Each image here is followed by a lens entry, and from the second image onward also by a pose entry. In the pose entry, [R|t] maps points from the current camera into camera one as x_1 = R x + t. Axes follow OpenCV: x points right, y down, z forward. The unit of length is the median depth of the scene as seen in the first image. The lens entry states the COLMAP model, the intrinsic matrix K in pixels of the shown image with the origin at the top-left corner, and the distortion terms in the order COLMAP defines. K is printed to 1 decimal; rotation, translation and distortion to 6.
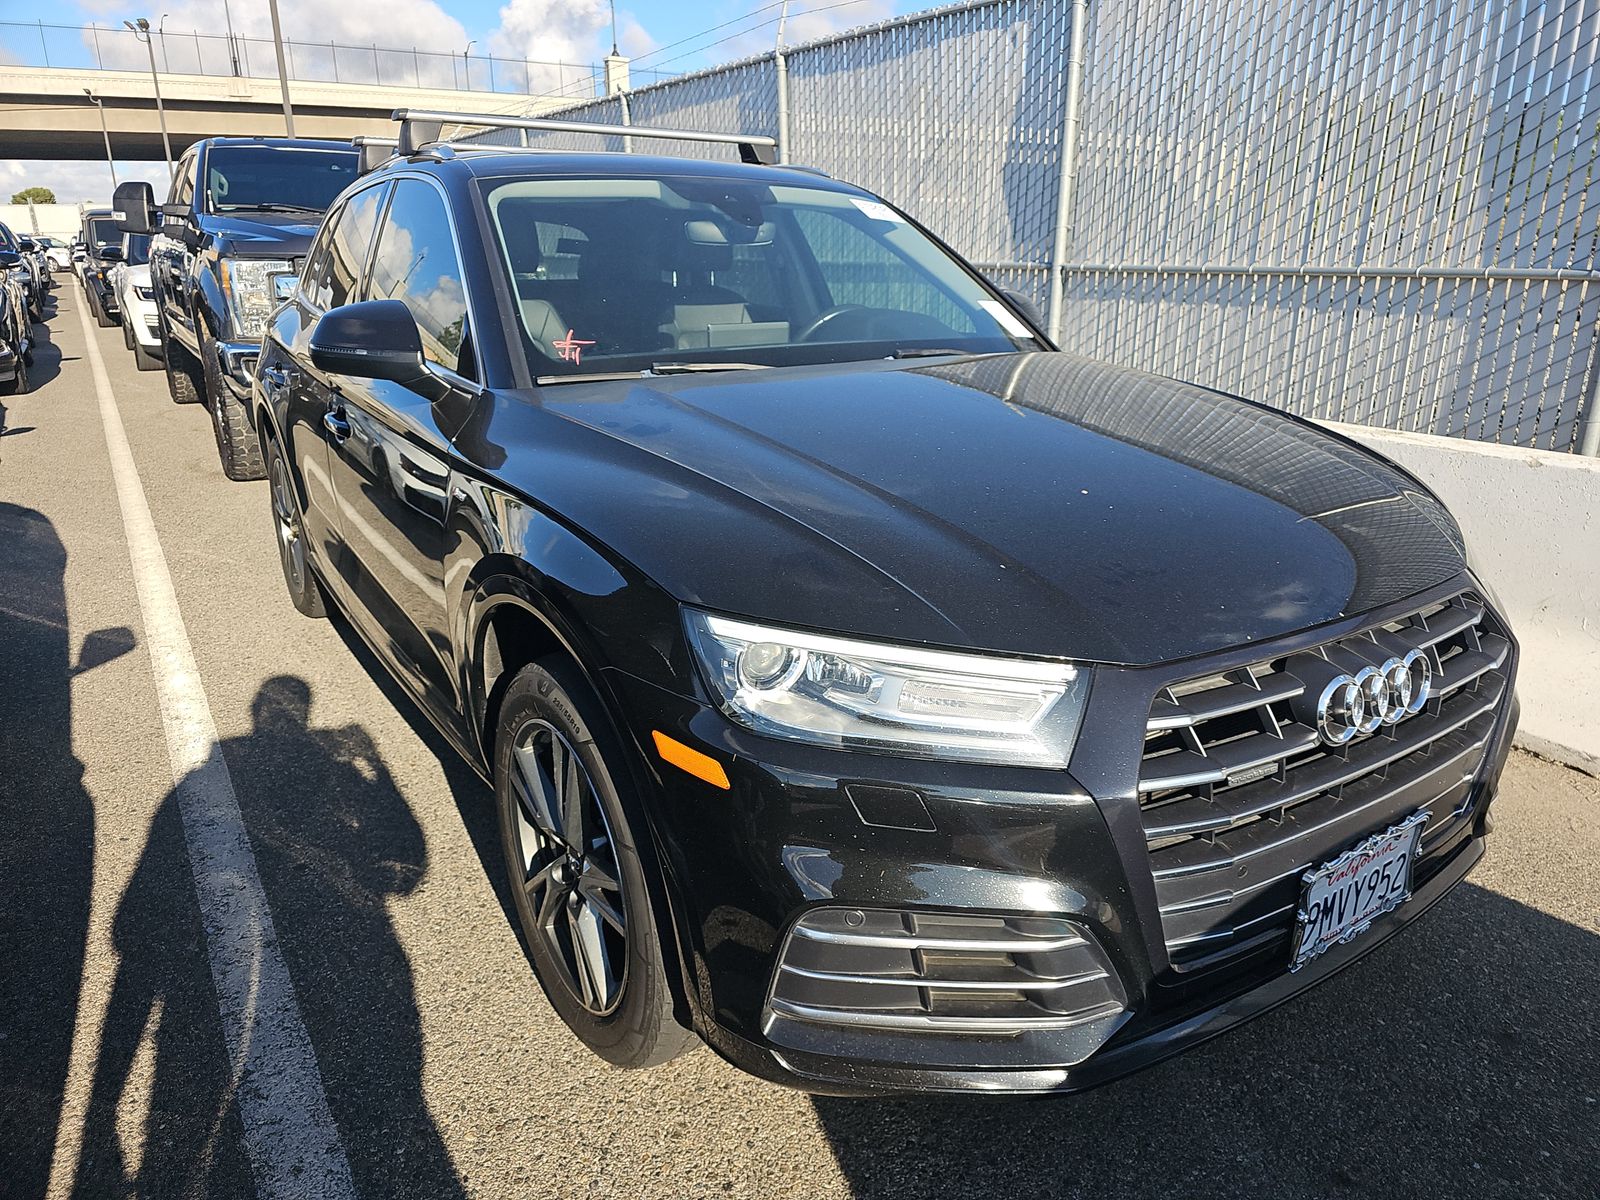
lens RADIAL K [[1069.1, 0, 808.7], [0, 1069.1, 602.5], [0, 0, 1]] dist [0.030627, -0.032282]
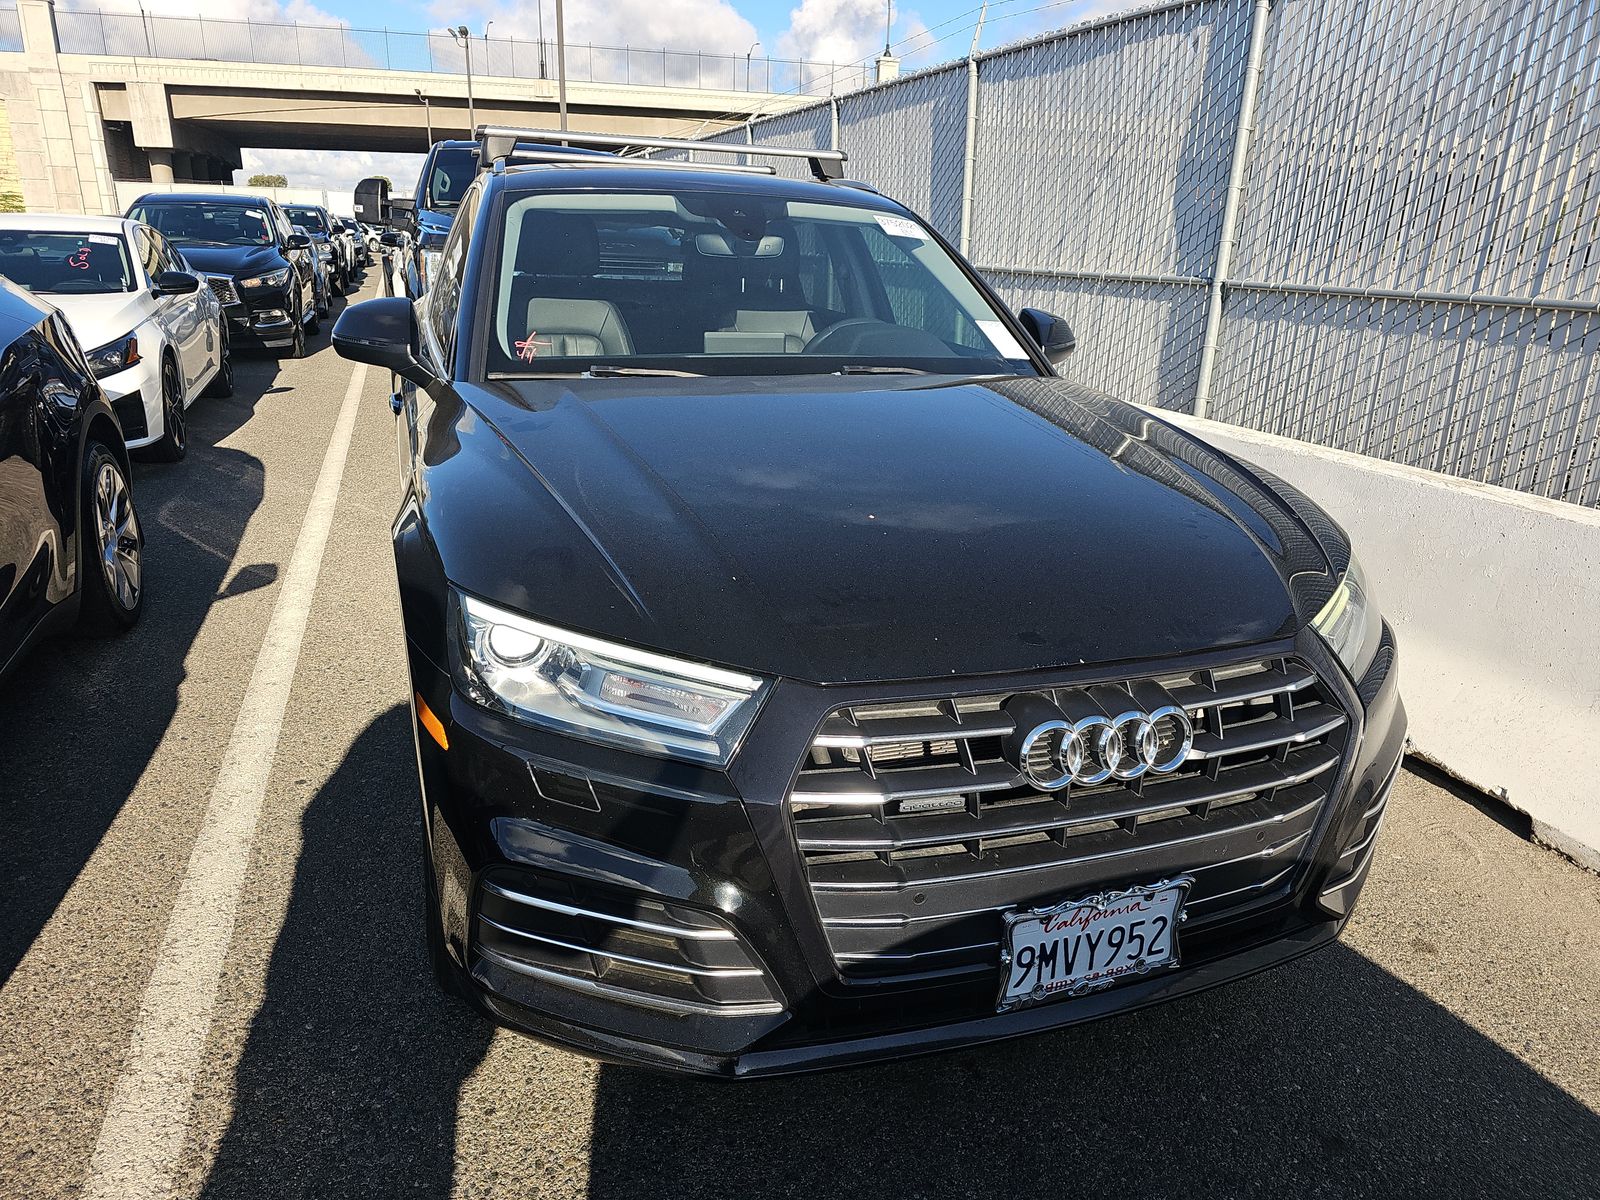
lens RADIAL K [[1069.1, 0, 796.7], [0, 1069.1, 595.7], [0, 0, 1]] dist [0.030627, -0.032282]
pose [[0.969198, 0.102751, -0.223825, 0.148125], [-0.103510, 0.994593, 0.008372, -0.009617], [0.223475, 0.015054, 0.974593, -0.005962]]
